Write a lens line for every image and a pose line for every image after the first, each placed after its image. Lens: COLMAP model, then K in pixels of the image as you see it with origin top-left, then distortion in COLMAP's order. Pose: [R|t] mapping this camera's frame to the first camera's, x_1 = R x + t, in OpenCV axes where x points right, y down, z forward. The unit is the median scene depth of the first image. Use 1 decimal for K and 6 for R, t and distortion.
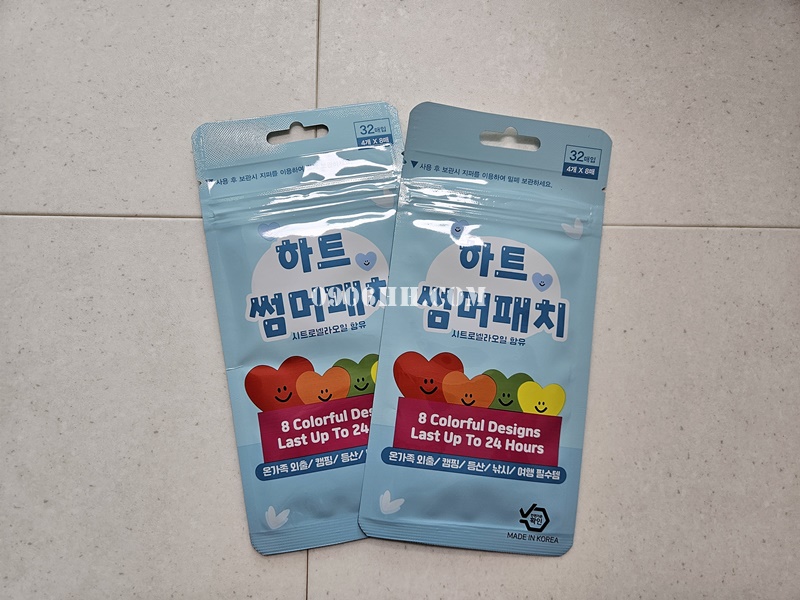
lens RADIAL K [[528.5, 0, 400.0], [0, 528.5, 300.0], [0, 0, 1]] dist [-0.005016, -0.000545]
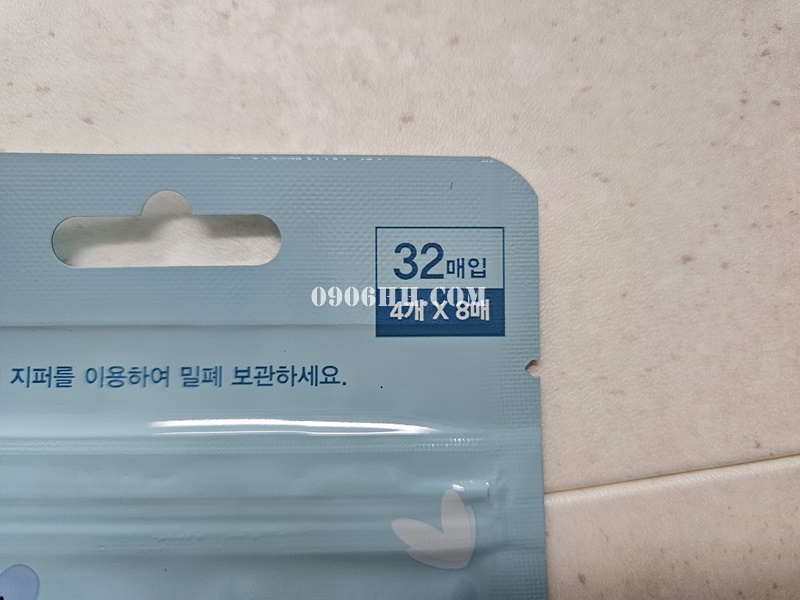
lens RADIAL K [[531.9, 0, 400.0], [0, 531.9, 300.0], [0, 0, 1]] dist [-0.042652, -0.000941]
pose [[0.991184, -0.130739, 0.021483, 0.316459], [0.131311, 0.990950, -0.027831, -0.246148], [-0.017650, 0.030407, 0.999382, 0.722660]]
